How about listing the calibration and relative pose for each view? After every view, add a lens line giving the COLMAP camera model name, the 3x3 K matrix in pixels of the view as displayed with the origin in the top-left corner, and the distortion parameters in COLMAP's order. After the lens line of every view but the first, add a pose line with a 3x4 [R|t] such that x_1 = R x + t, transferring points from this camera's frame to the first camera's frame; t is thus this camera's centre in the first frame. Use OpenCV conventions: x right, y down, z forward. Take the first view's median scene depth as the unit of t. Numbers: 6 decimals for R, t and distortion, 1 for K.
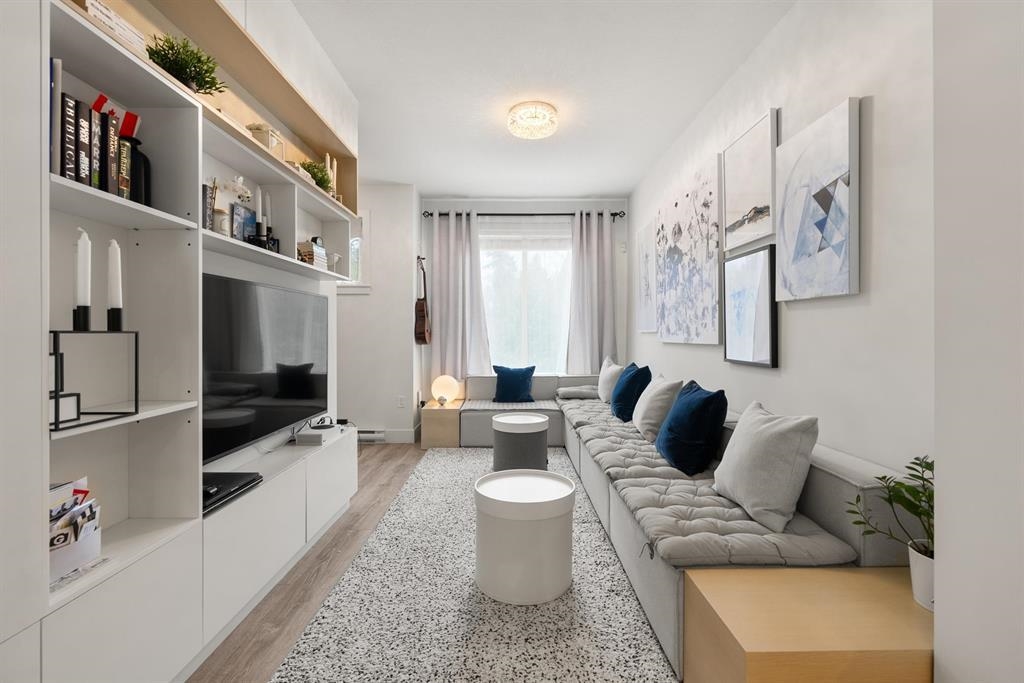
lens RADIAL K [[461.0, 0, 509.7], [0, 461.0, 334.8], [0, 0, 1]] dist [-0.010718, 0.003683]
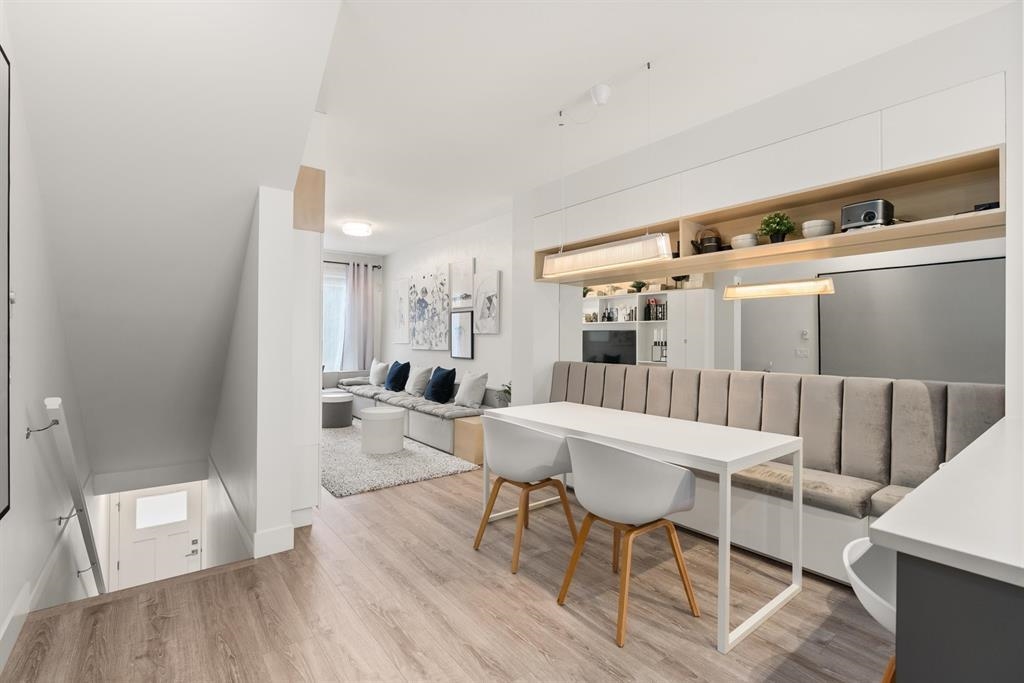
lens RADIAL K [[448.6, 0, 514.7], [0, 448.6, 344.5], [0, 0, 1]] dist [-0.002459, -0.000221]
pose [[0.779679, 0.005998, 0.626151, -0.624431], [-0.010204, 0.999943, 0.003127, -0.015615], [-0.626096, -0.008827, 0.779696, -0.848761]]
